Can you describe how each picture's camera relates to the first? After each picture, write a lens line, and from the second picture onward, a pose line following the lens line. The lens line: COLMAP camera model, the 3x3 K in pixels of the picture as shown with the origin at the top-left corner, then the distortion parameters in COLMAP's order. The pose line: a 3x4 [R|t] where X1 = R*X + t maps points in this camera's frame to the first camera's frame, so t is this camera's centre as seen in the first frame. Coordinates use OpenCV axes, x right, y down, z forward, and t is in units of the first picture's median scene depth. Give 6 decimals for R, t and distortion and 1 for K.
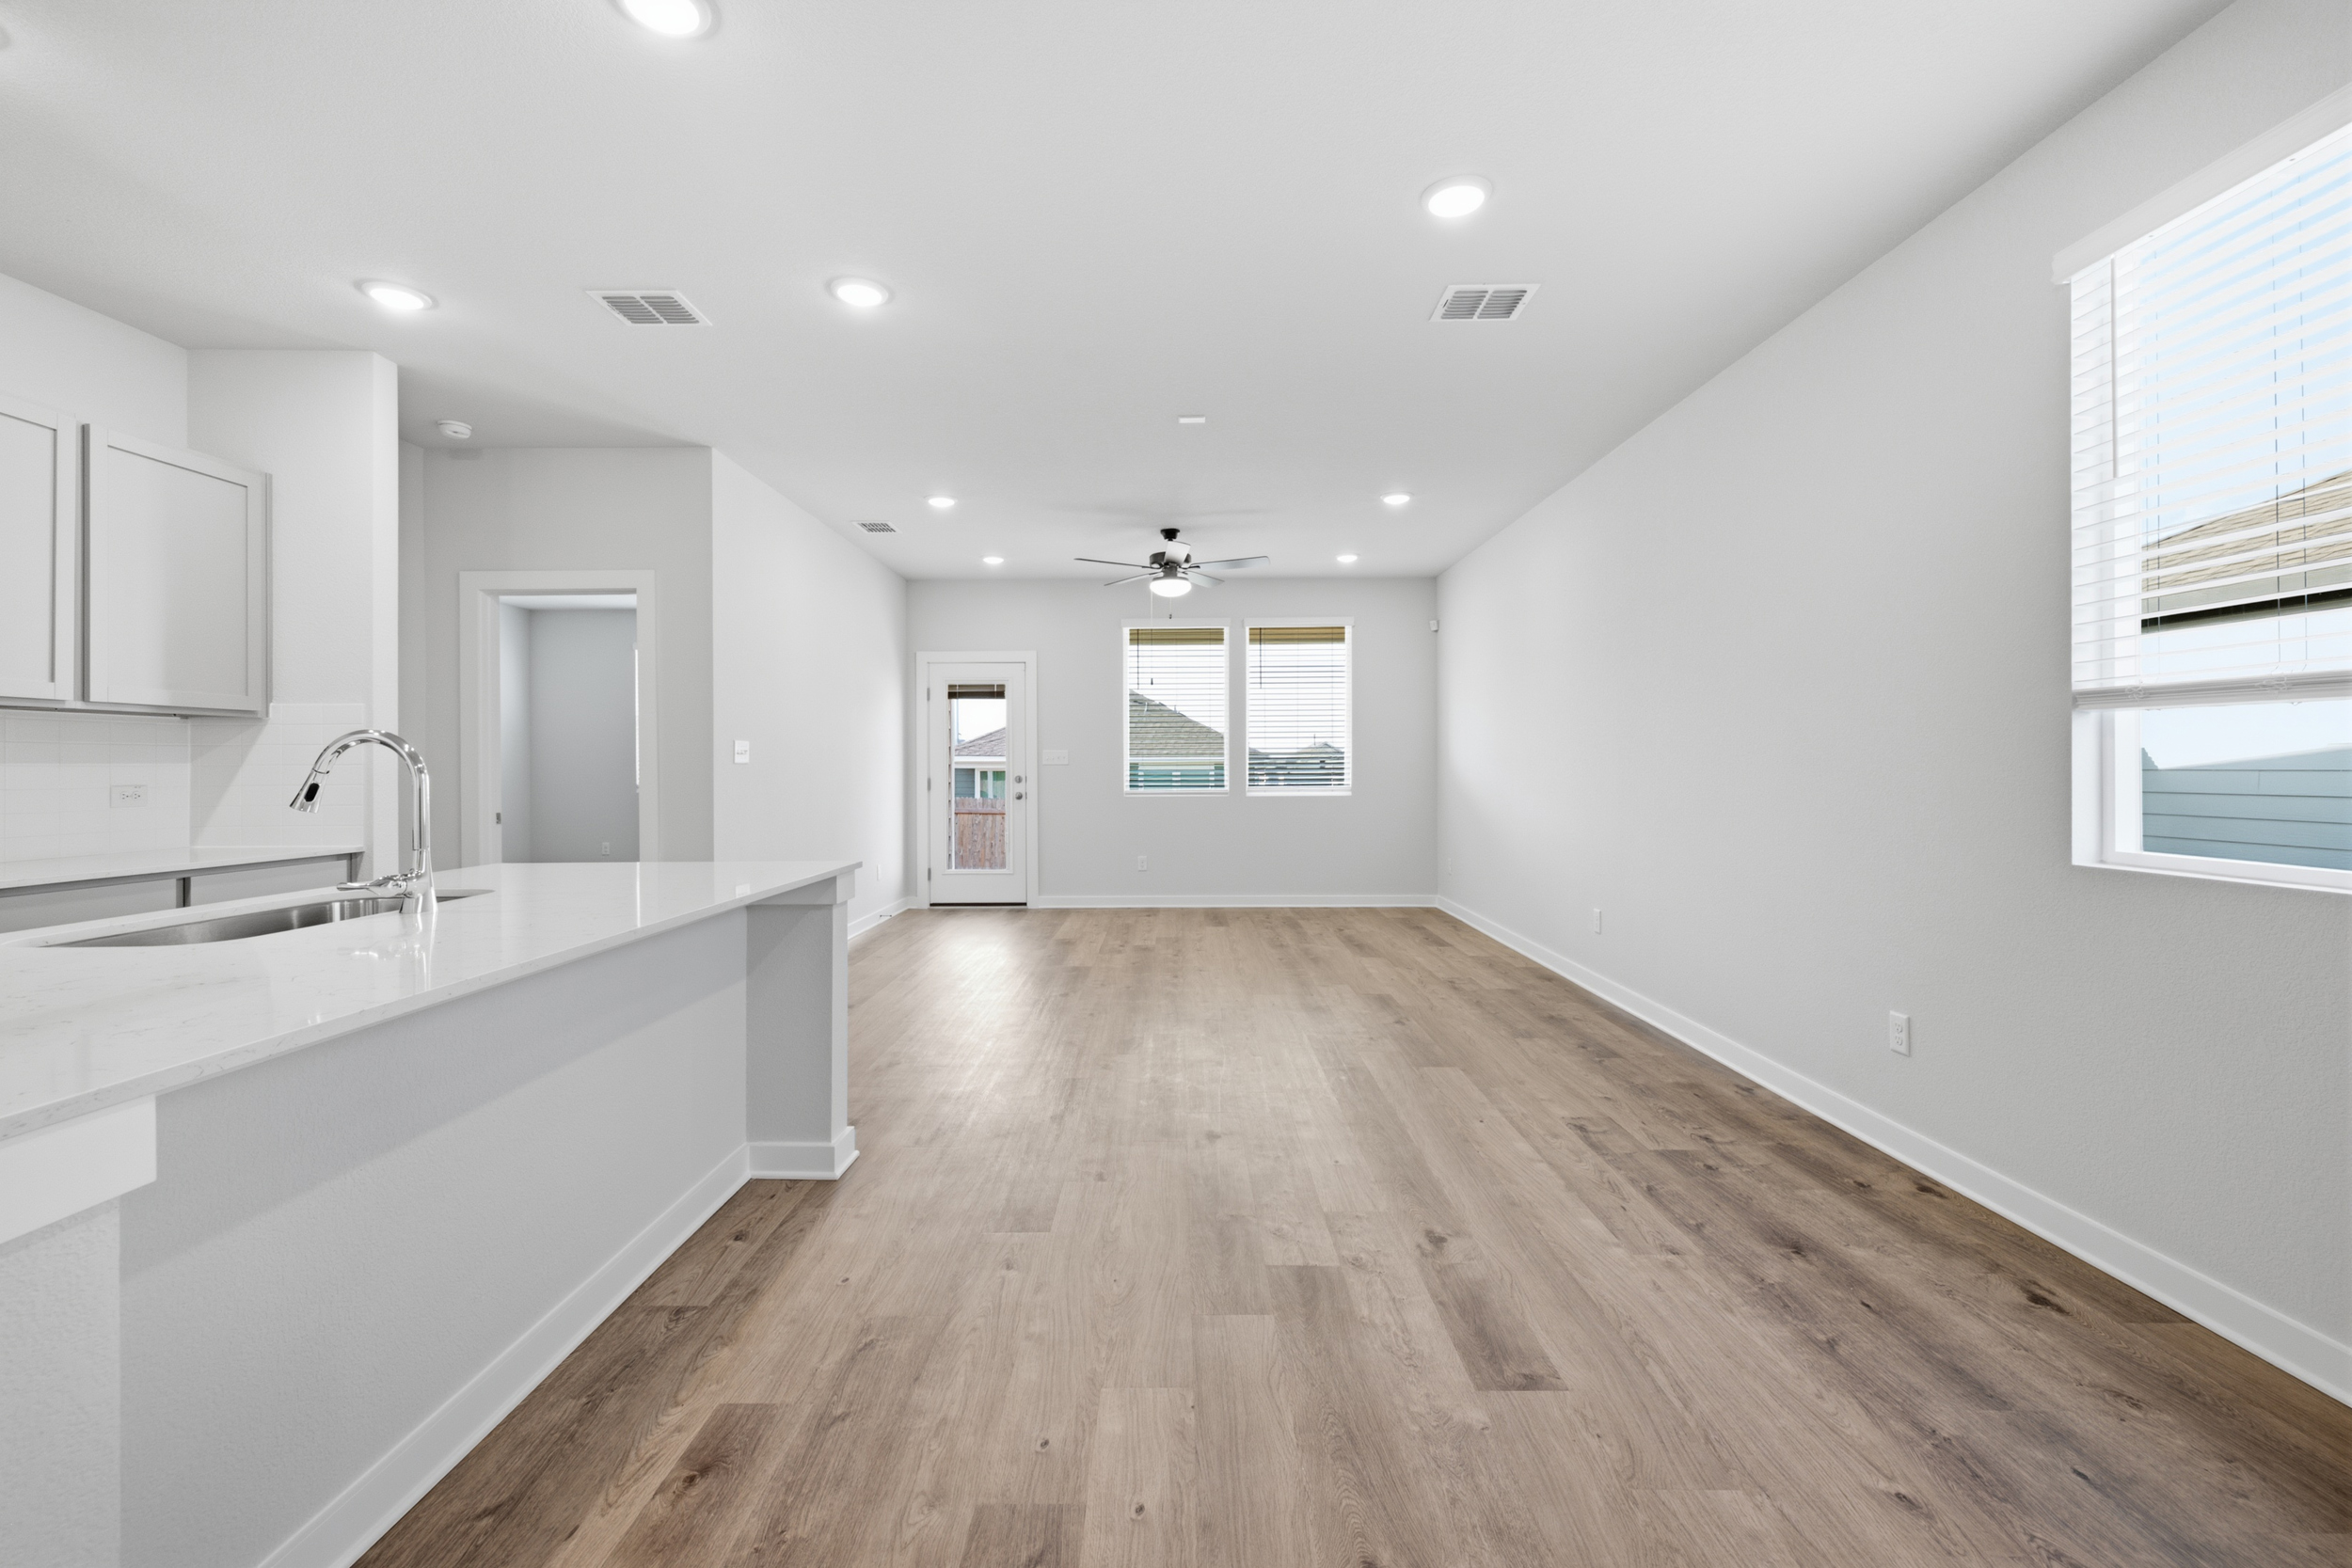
lens RADIAL K [[980.2, 0, 1174.8], [0, 980.2, 760.4], [0, 0, 1]] dist [0.002154, -0.000270]
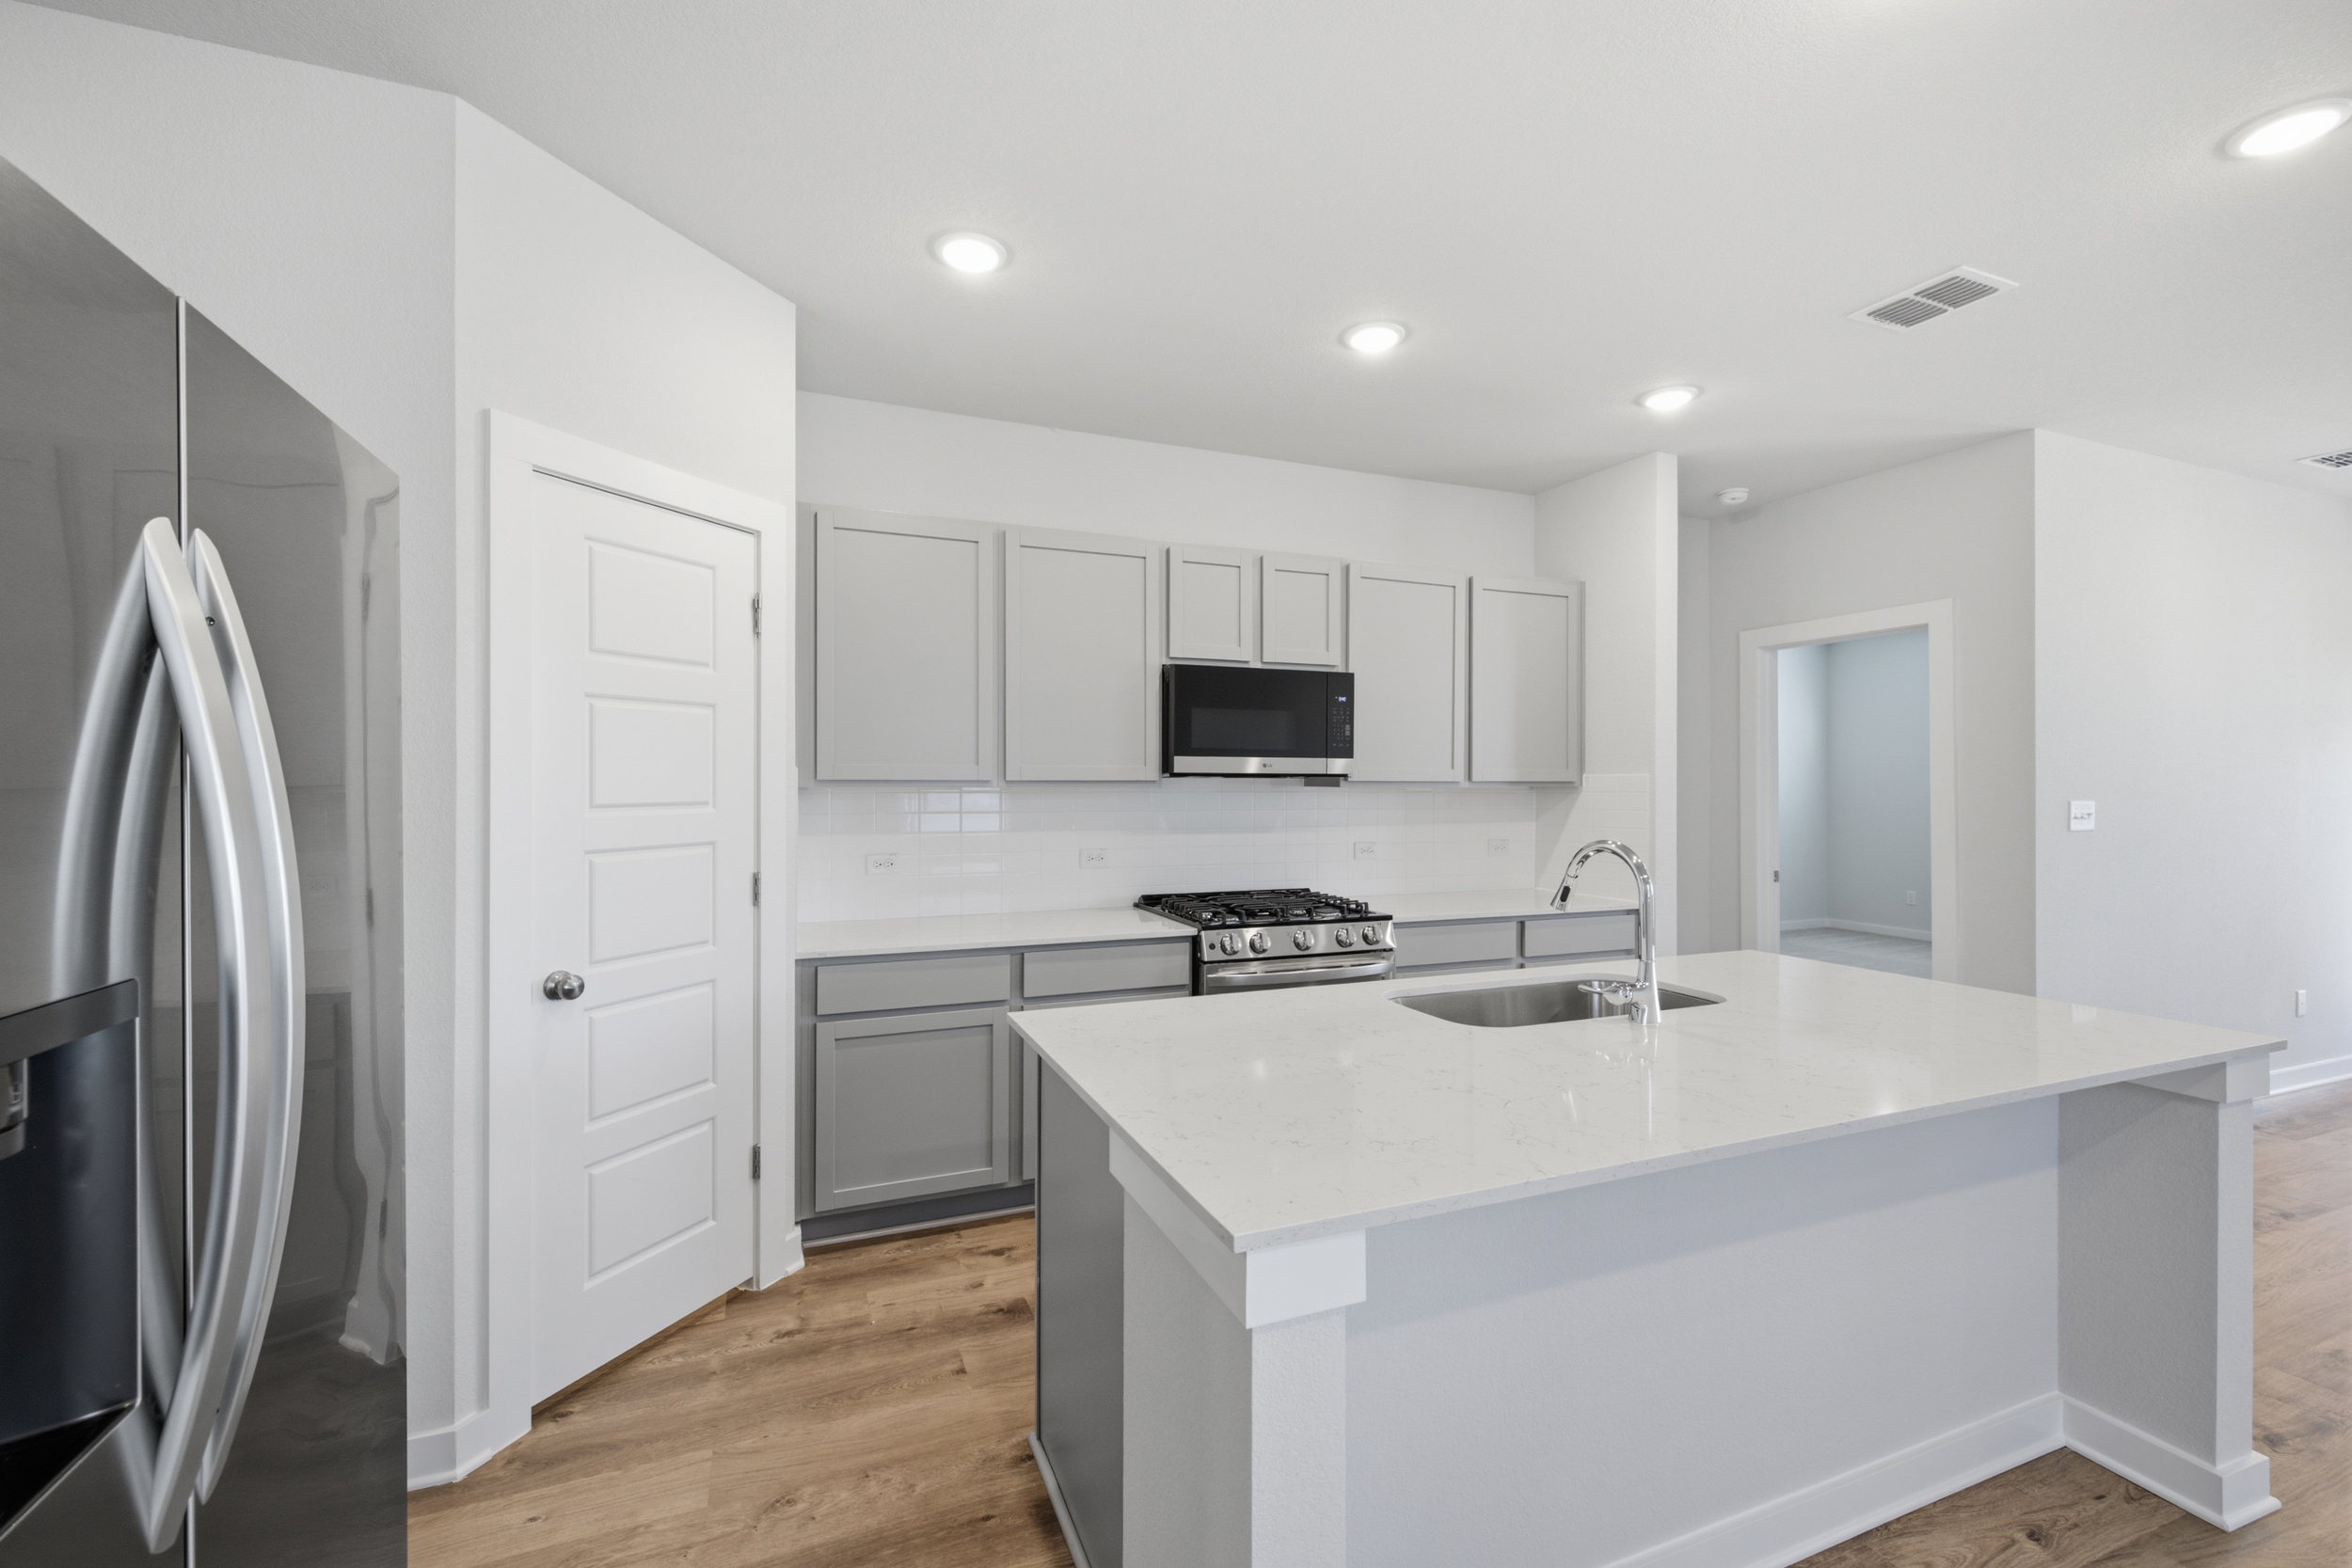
lens RADIAL K [[985.5, 0, 1174.4], [0, 985.5, 773.0], [0, 0, 1]] dist [0.002287, -0.000432]
pose [[0.380433, -0.005186, -0.924794, -0.002696], [0.001230, 0.999986, -0.005101, -0.055162], [0.924808, 0.000803, 0.380434, 0.085788]]
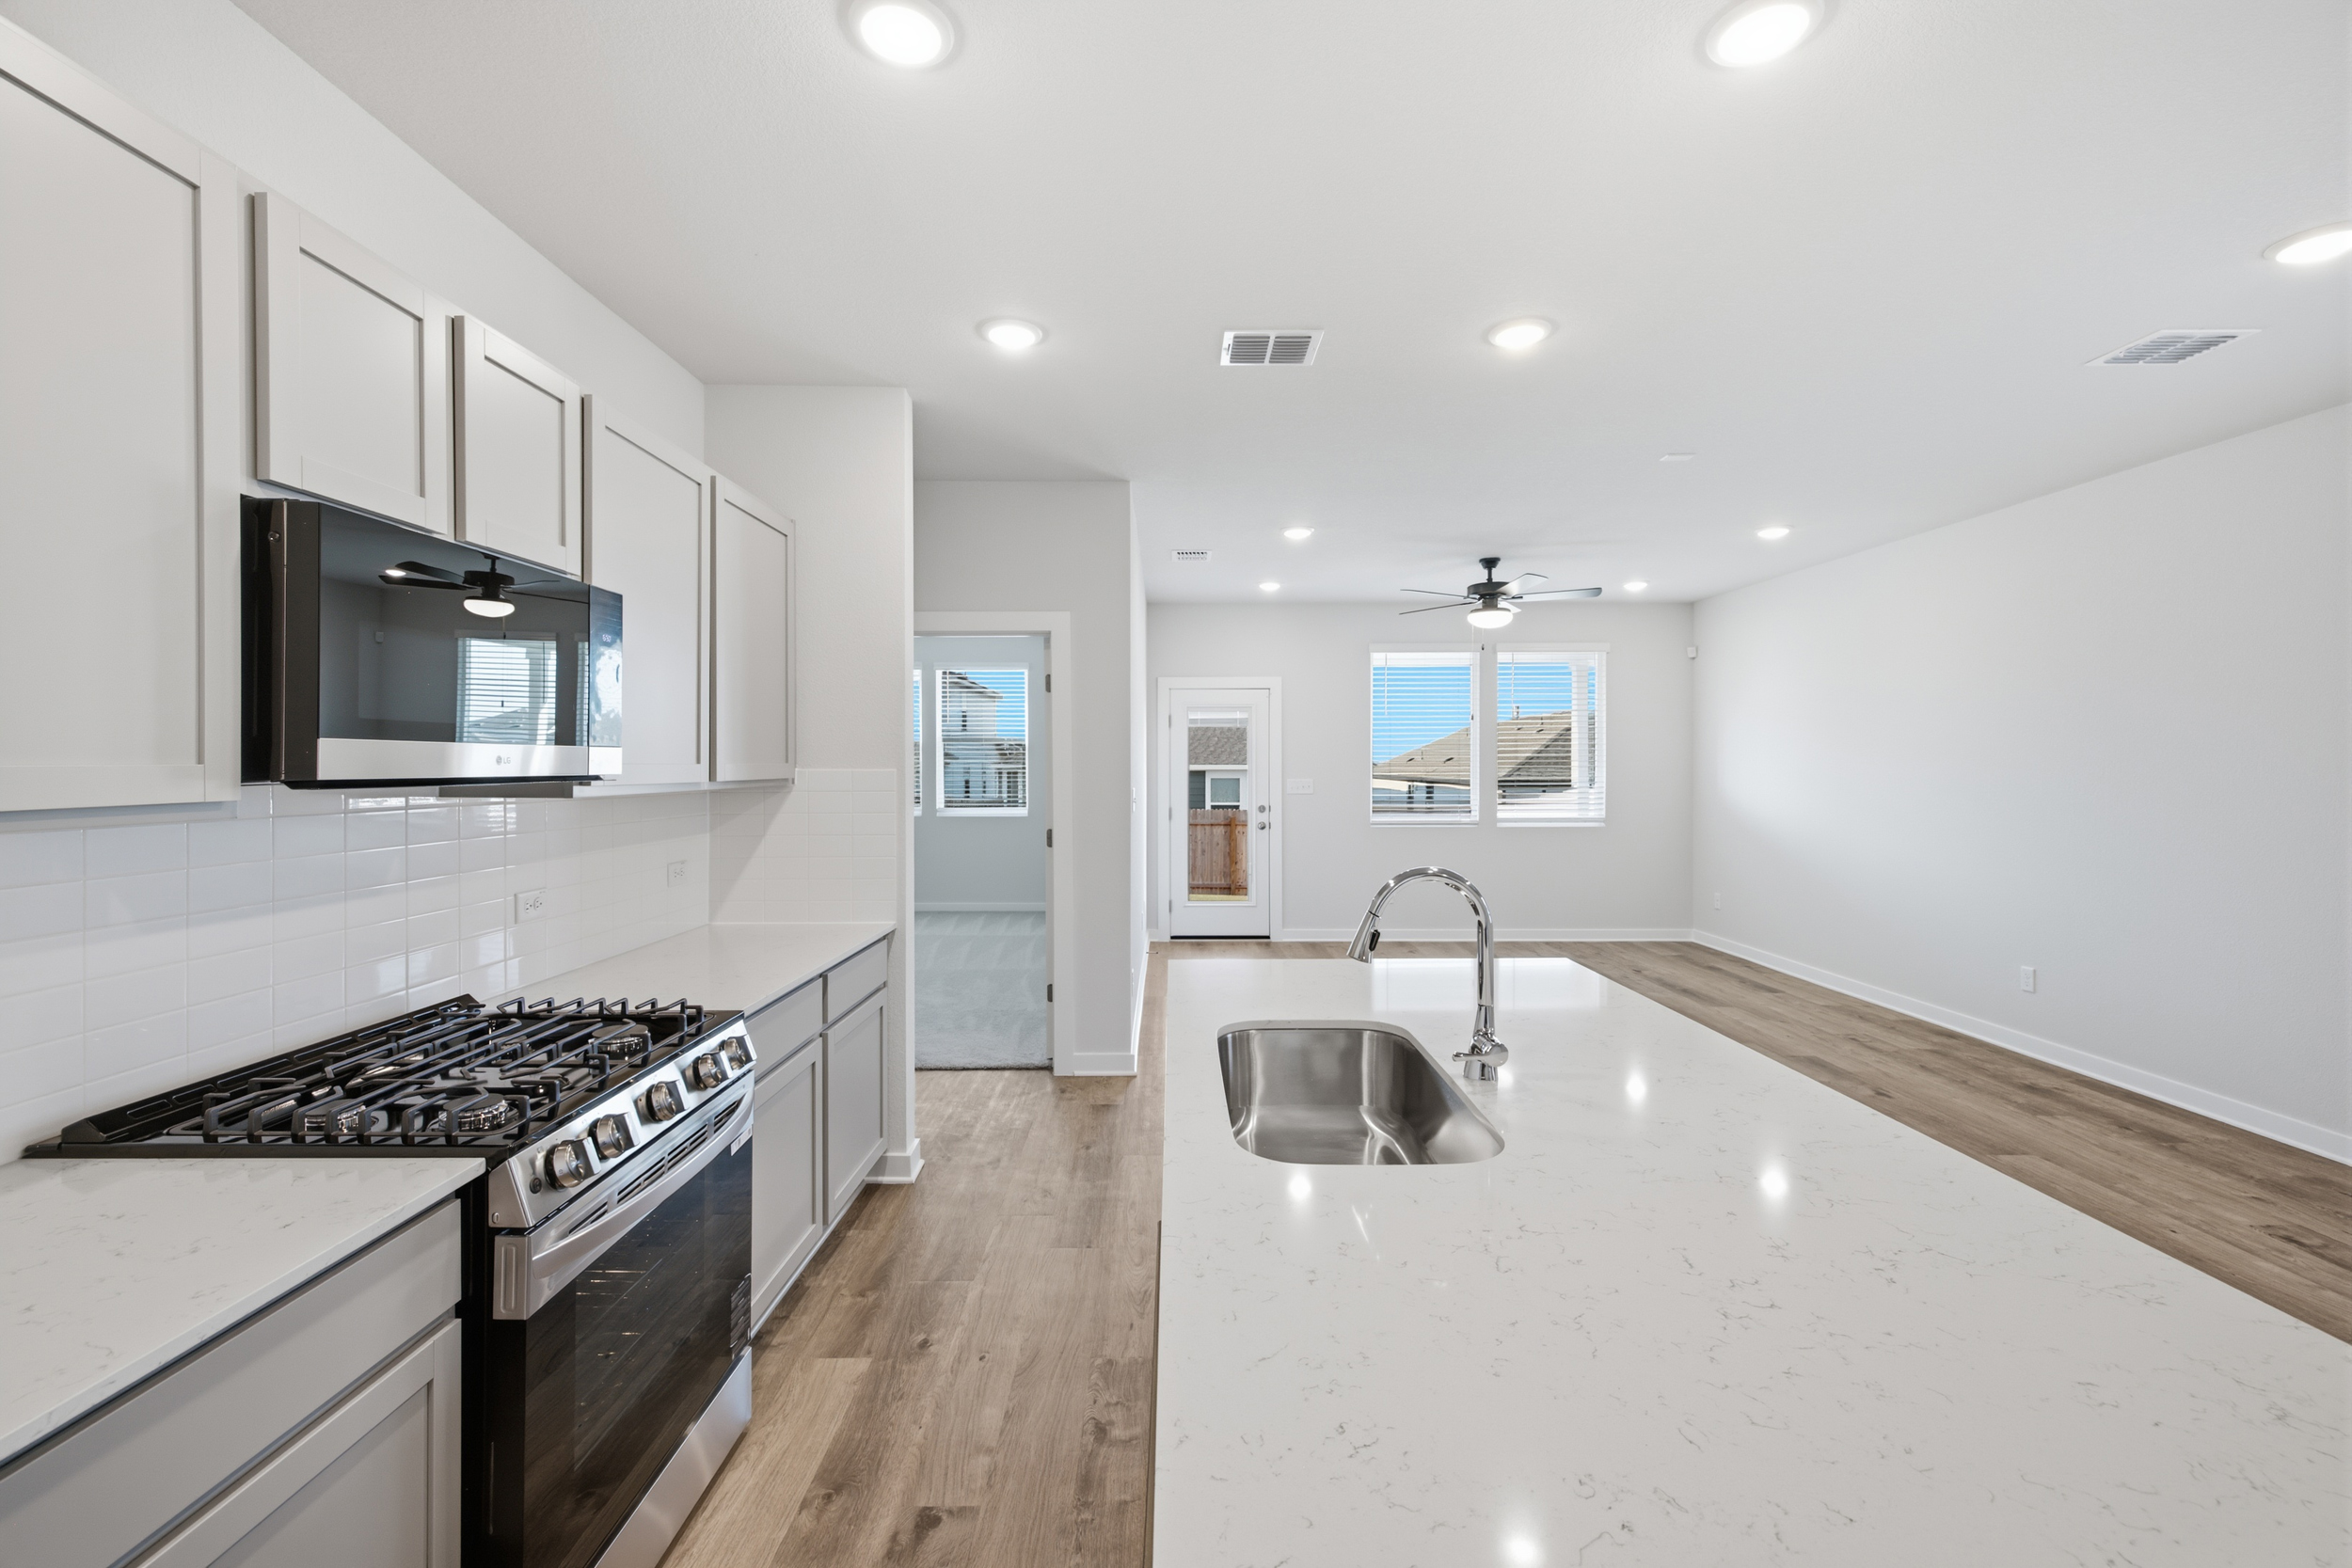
lens RADIAL K [[968.7, 0, 1168.2], [0, 968.7, 765.2], [0, 0, 1]] dist [-0.005414, -0.000153]
pose [[0.999997, 0.002237, 0.001292, -0.577107], [-0.002246, 0.999972, 0.007100, -0.070046], [-0.001276, -0.007103, 0.999974, 0.085094]]
